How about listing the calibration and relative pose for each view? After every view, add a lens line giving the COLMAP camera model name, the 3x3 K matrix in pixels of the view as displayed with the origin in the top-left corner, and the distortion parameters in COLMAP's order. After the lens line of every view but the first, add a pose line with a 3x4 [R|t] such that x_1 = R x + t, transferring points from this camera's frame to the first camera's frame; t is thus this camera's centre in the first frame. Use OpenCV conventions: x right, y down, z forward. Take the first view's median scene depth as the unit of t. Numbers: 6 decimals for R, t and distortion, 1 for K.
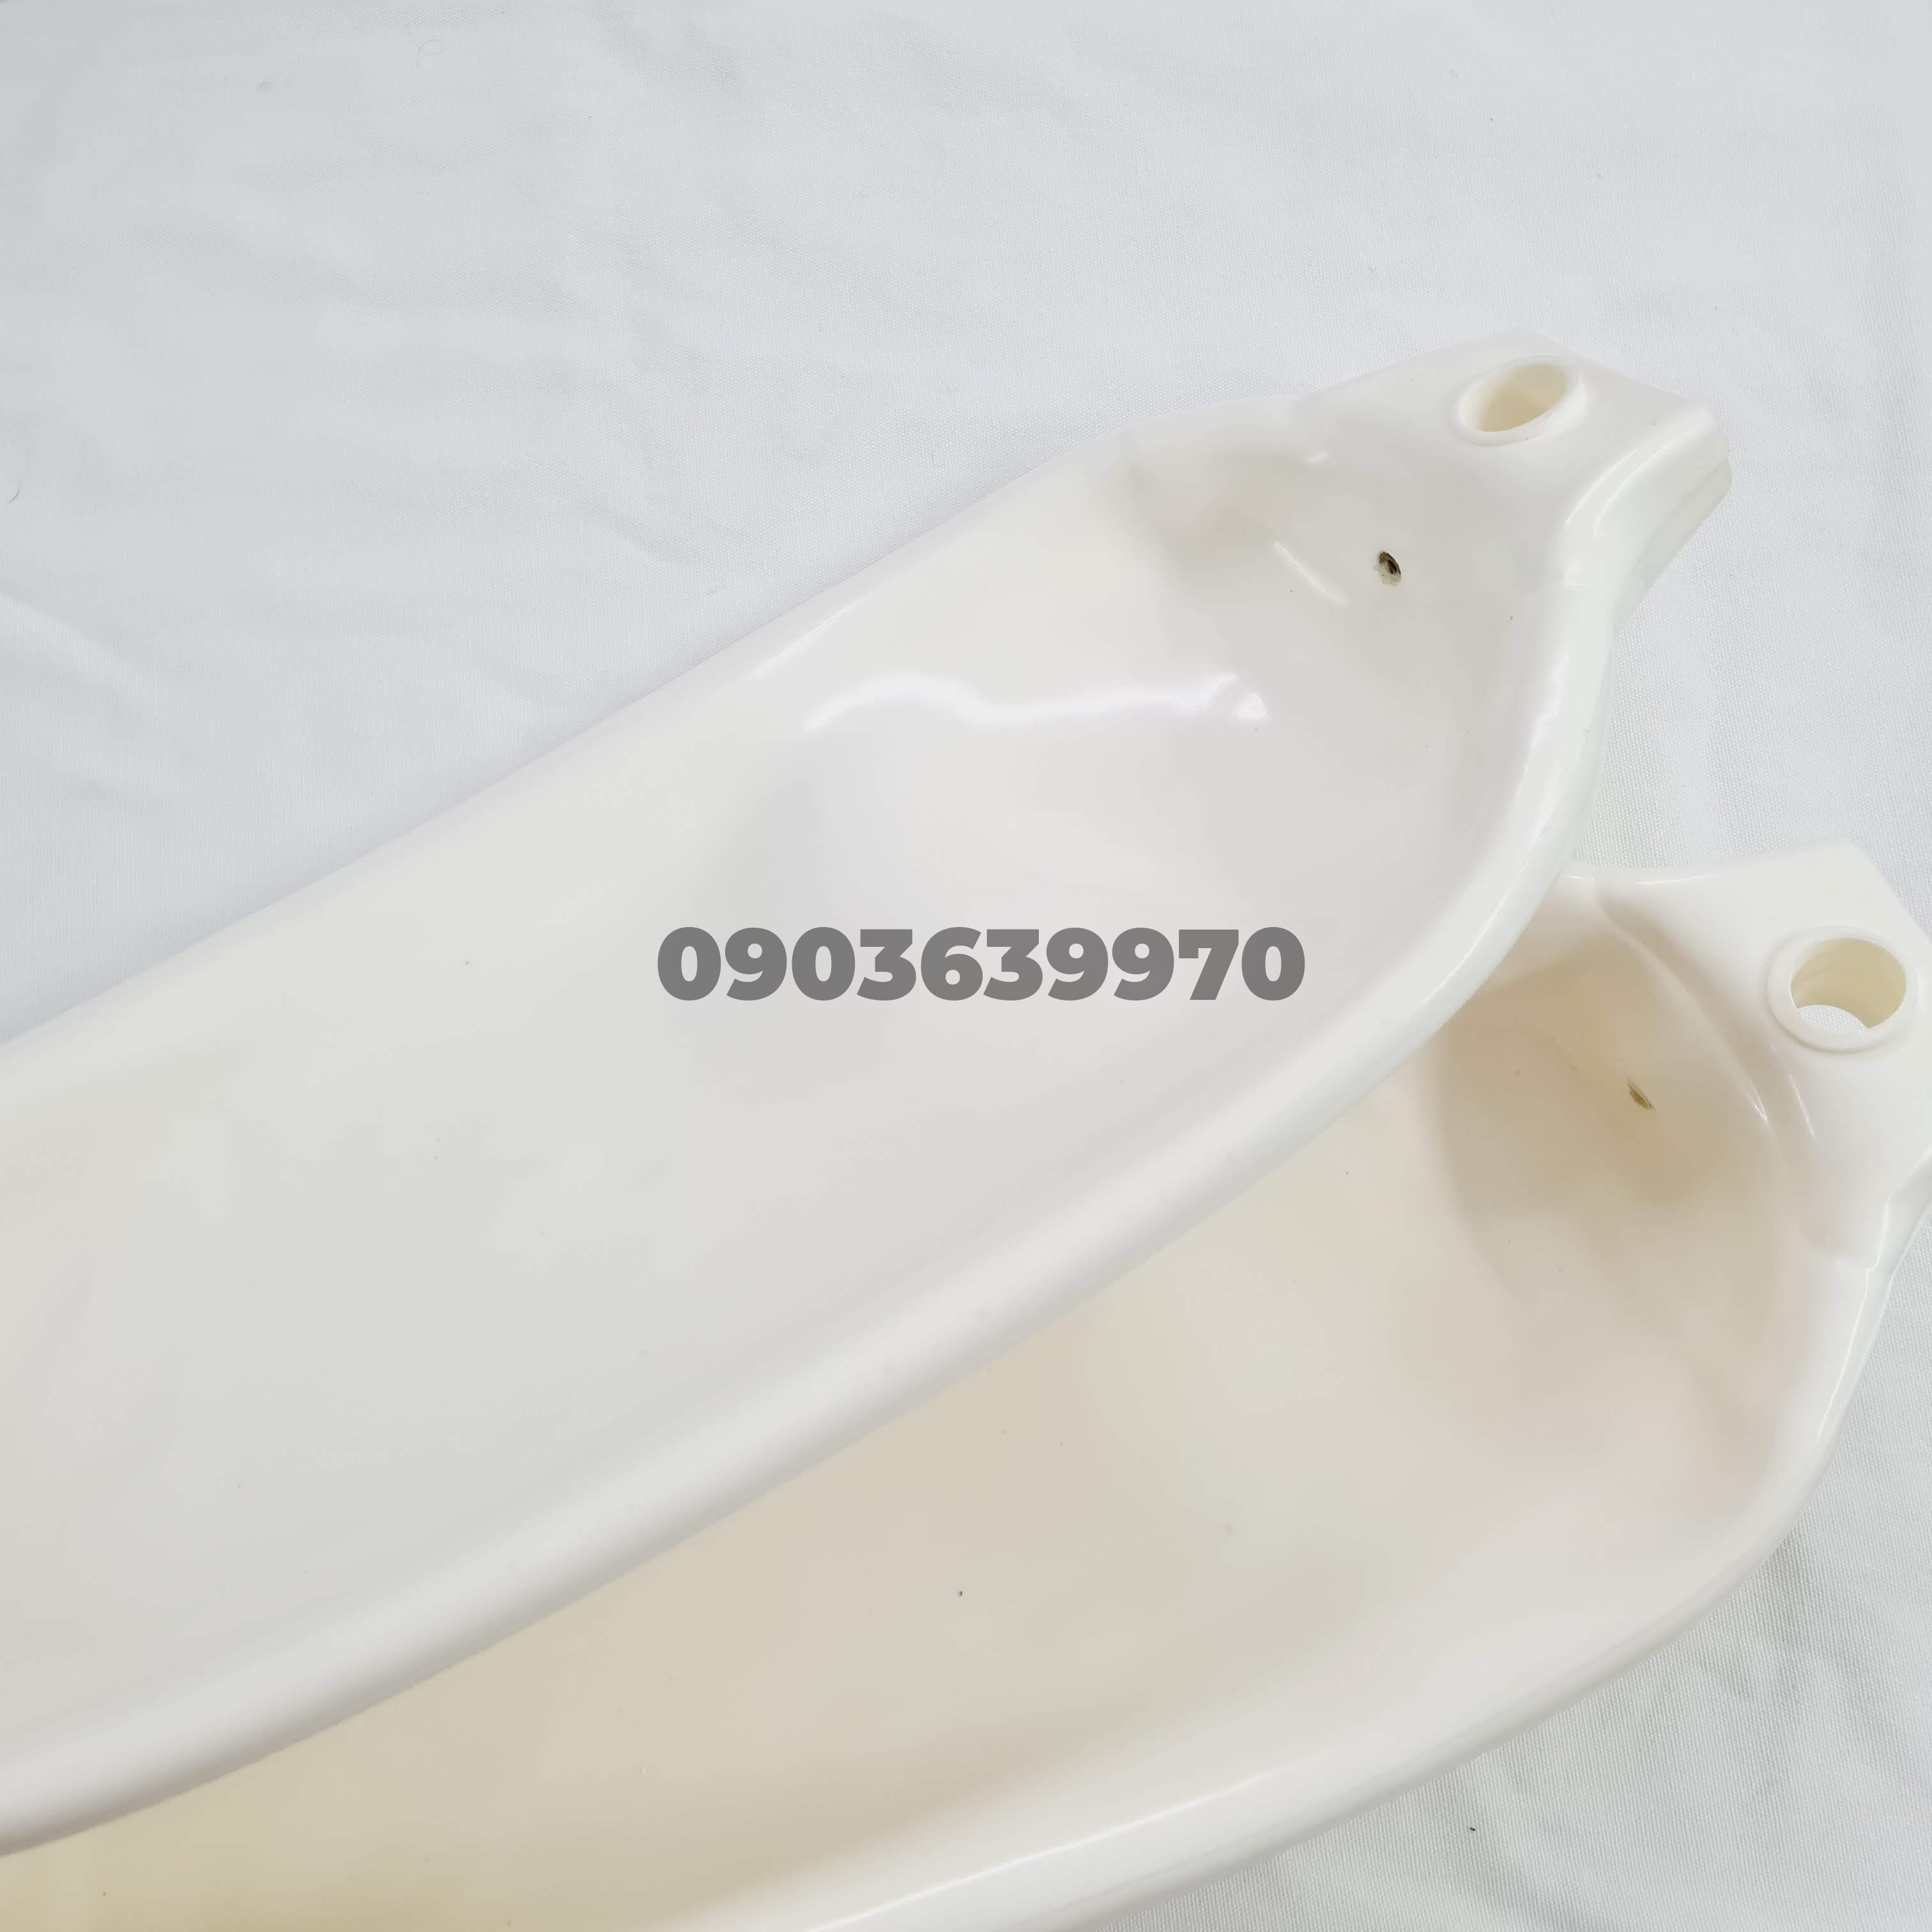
lens RADIAL K [[2462.7, 0, 966.0], [0, 2462.7, 966.0], [0, 0, 1]] dist [-0.015575, 0.048759]
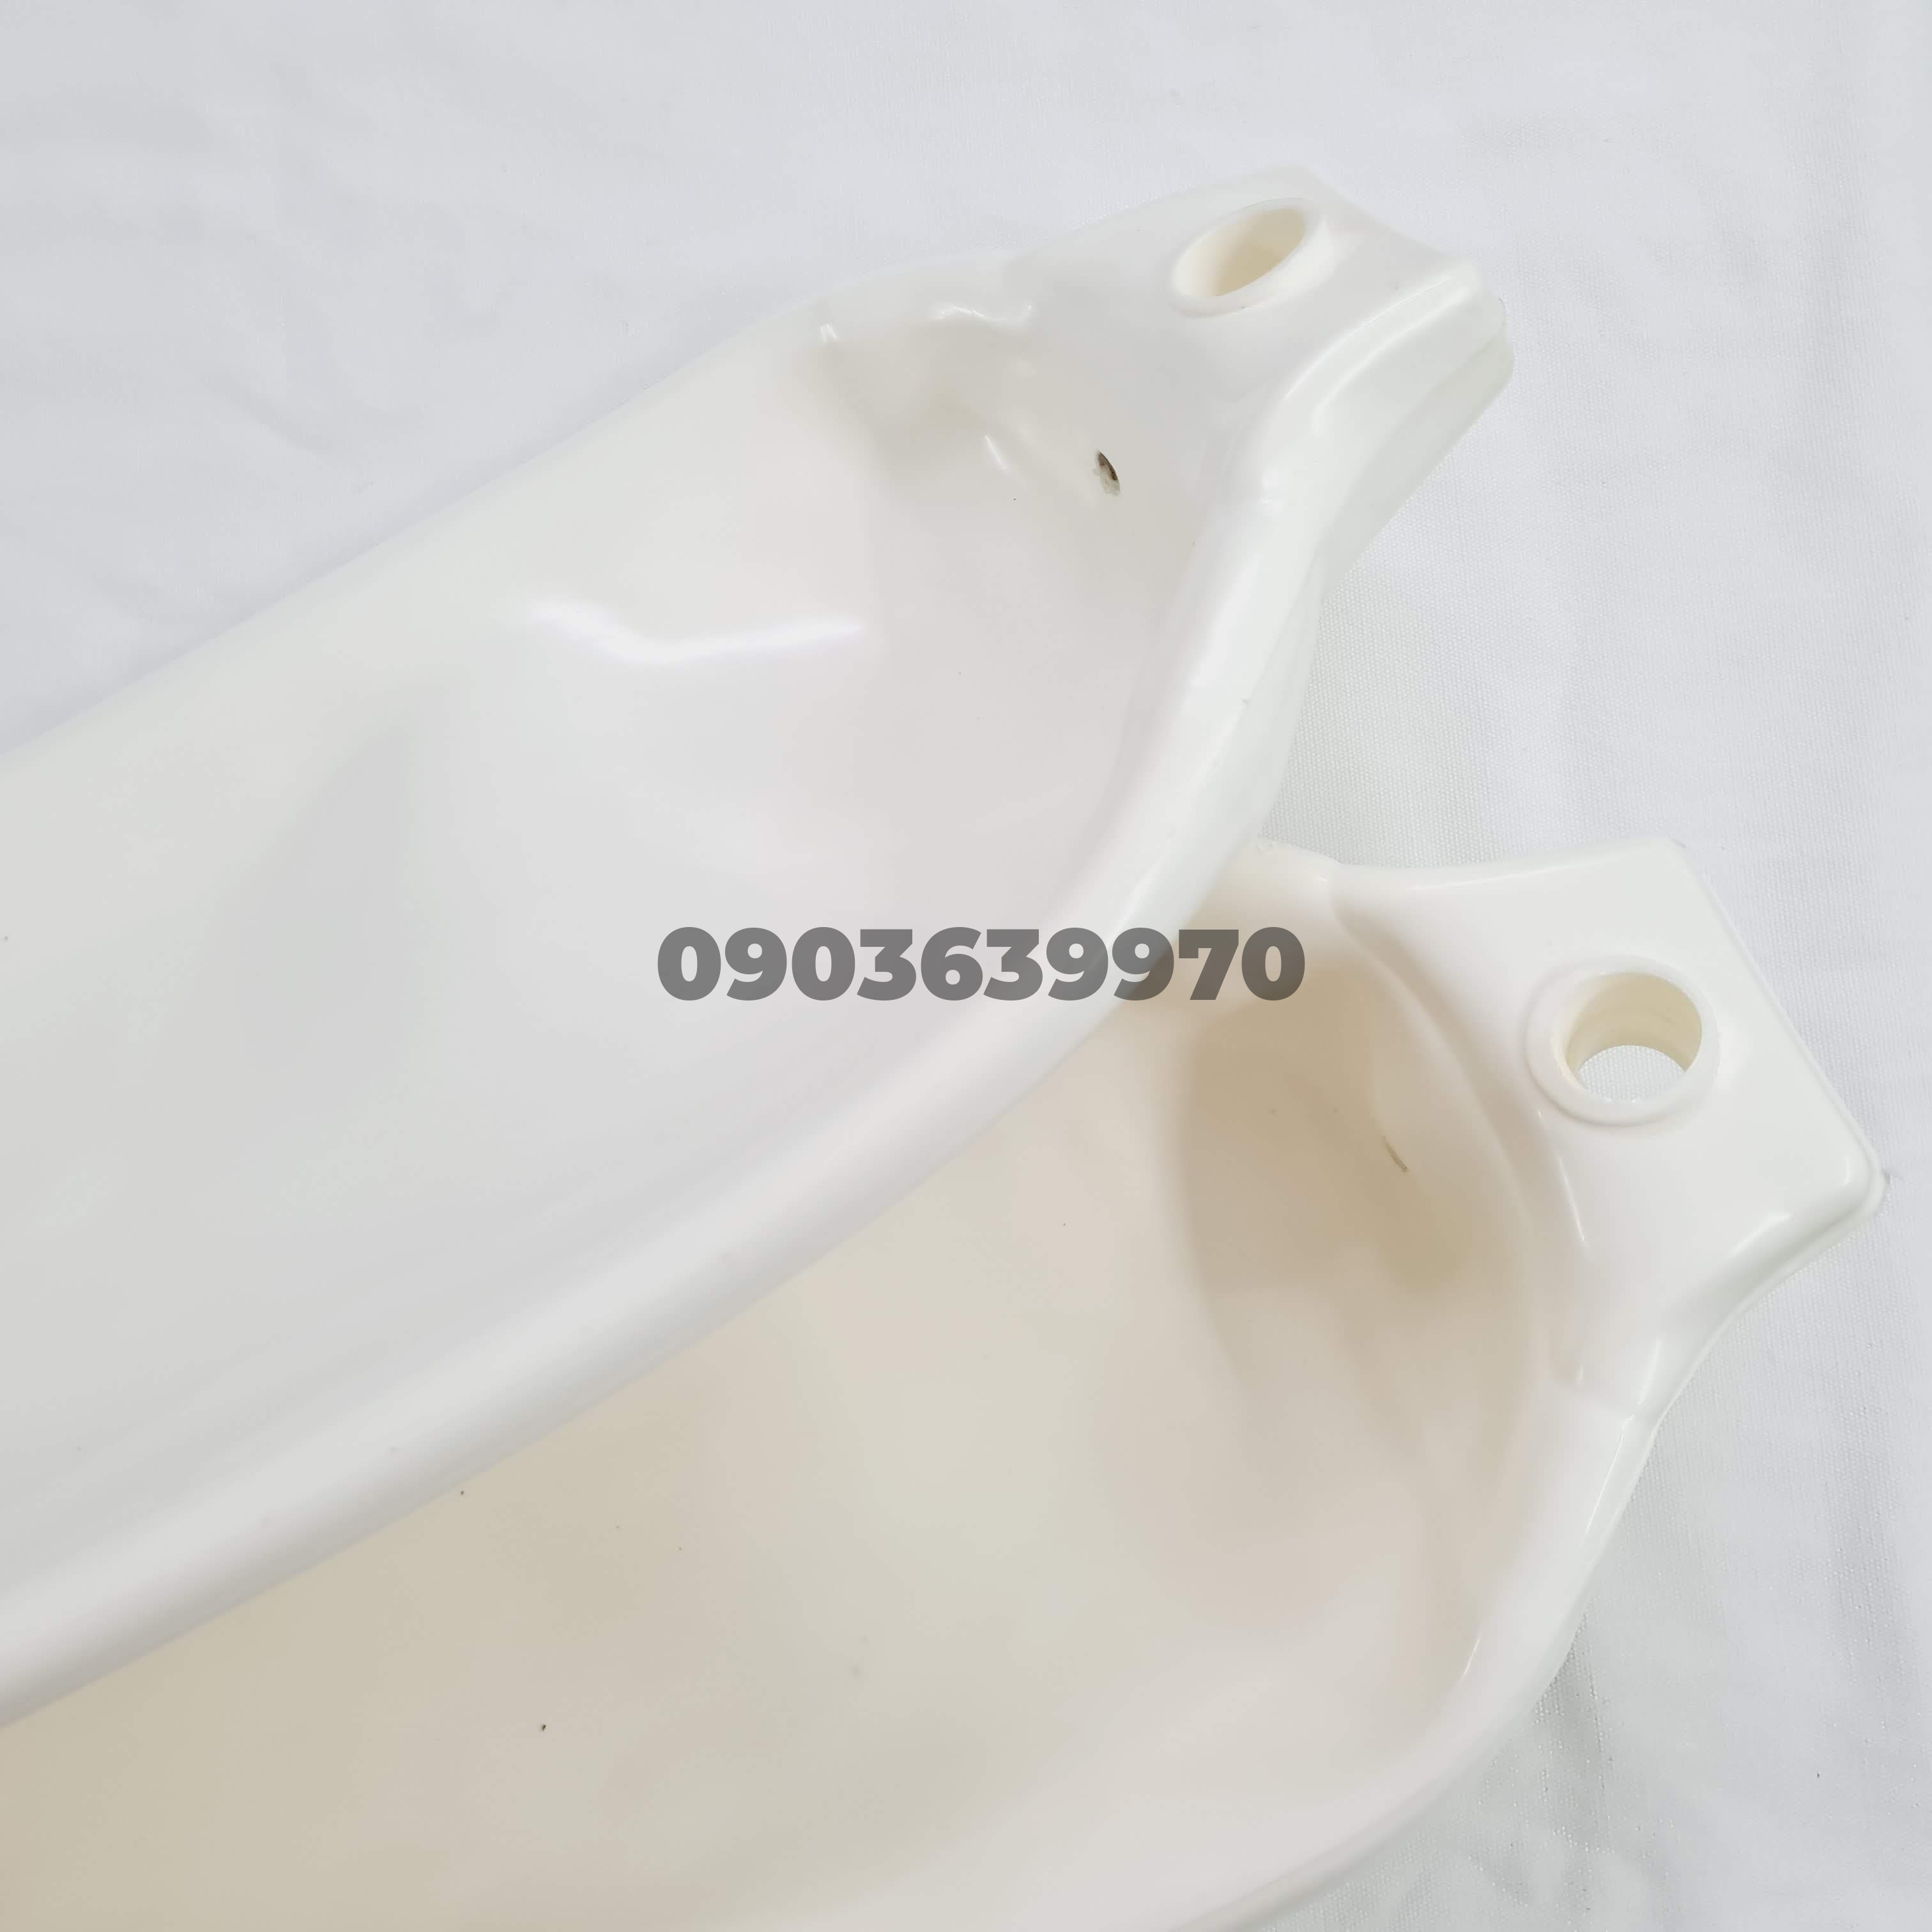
lens RADIAL K [[2462.7, 0, 966.0], [0, 2462.7, 966.0], [0, 0, 1]] dist [-0.015575, 0.048759]
pose [[0.995515, 0.028357, -0.090258, 0.208512], [-0.023586, 0.998289, 0.053499, -0.046638], [0.091620, -0.051130, 0.994480, 0.211868]]
